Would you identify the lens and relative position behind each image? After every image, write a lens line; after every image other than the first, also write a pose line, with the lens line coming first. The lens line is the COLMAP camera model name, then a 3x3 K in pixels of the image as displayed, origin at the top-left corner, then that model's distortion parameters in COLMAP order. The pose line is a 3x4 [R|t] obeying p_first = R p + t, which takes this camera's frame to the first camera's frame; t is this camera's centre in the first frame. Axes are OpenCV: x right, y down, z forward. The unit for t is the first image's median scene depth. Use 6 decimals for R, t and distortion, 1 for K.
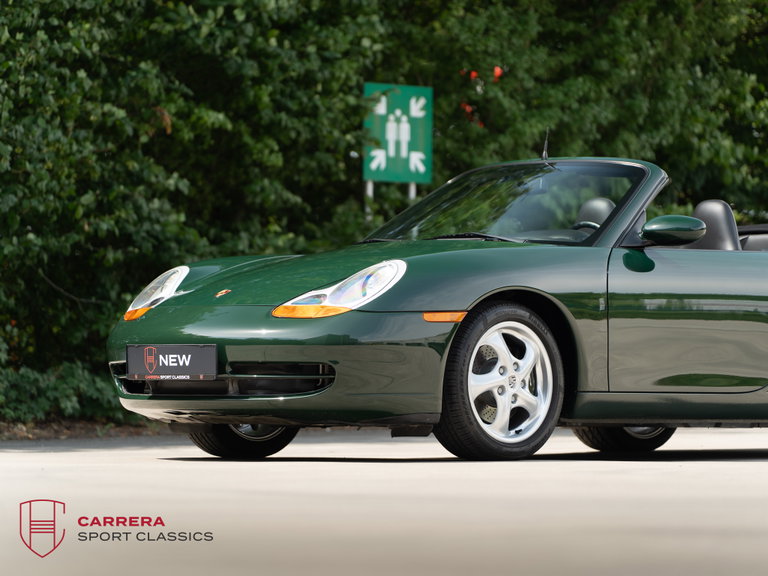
lens RADIAL K [[3413.5, 0, 385.8], [0, 3413.5, 290.6], [0, 0, 1]] dist [0.354823, 0.000000]
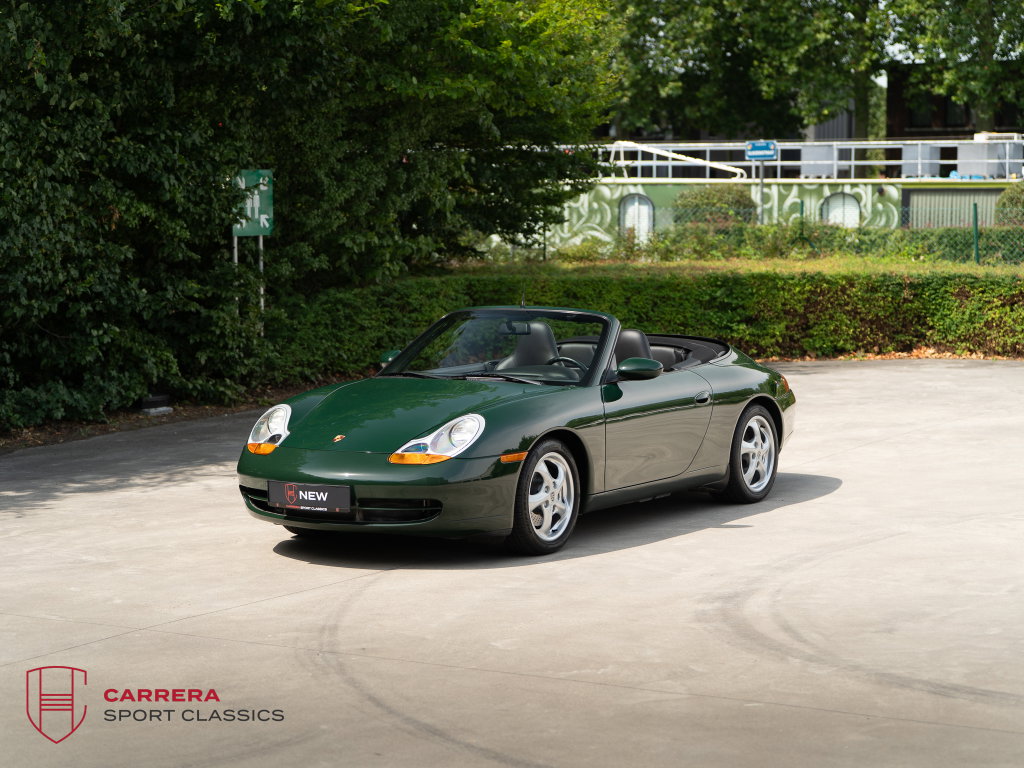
lens RADIAL K [[2012.6, 0, 510.7], [0, 2012.6, 382.4], [0, 0, 1]] dist [-0.174767, 0.000000]
pose [[0.968984, -0.036587, 0.244399, -0.173450], [0.009909, 0.993937, 0.109508, -0.106332], [-0.246924, -0.103689, 0.963471, 0.229271]]
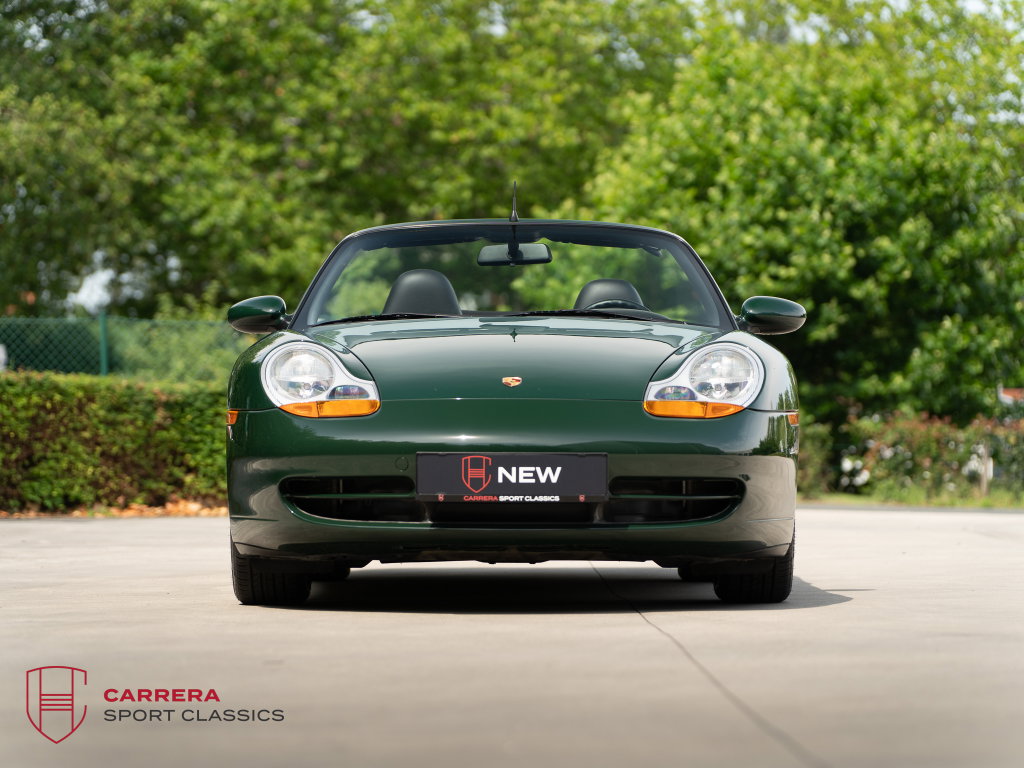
lens RADIAL K [[2963.1, 0, 511.8], [0, 2963.1, 387.1], [0, 0, 1]] dist [0.062518, 0.000000]
pose [[0.698431, 0.012616, 0.715566, -0.499877], [-0.018266, 0.999833, 0.000201, 0.001884], [-0.715444, -0.013211, 0.698545, 0.558985]]
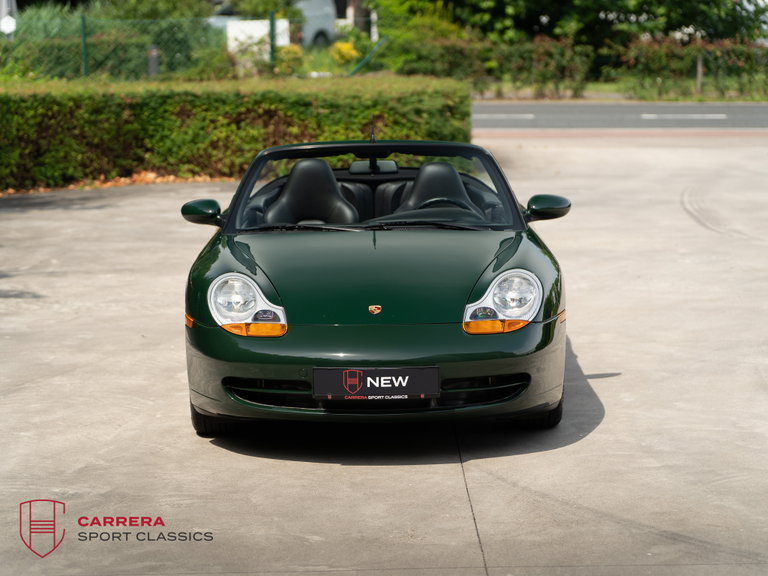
lens RADIAL K [[2087.8, 0, 384.1], [0, 2087.8, 287.2], [0, 0, 1]] dist [-0.090455, 0.000000]
pose [[0.692718, -0.107120, 0.713209, -0.522362], [-0.003421, 0.988409, 0.151777, -0.107932], [-0.721201, -0.107579, 0.684322, 0.540957]]
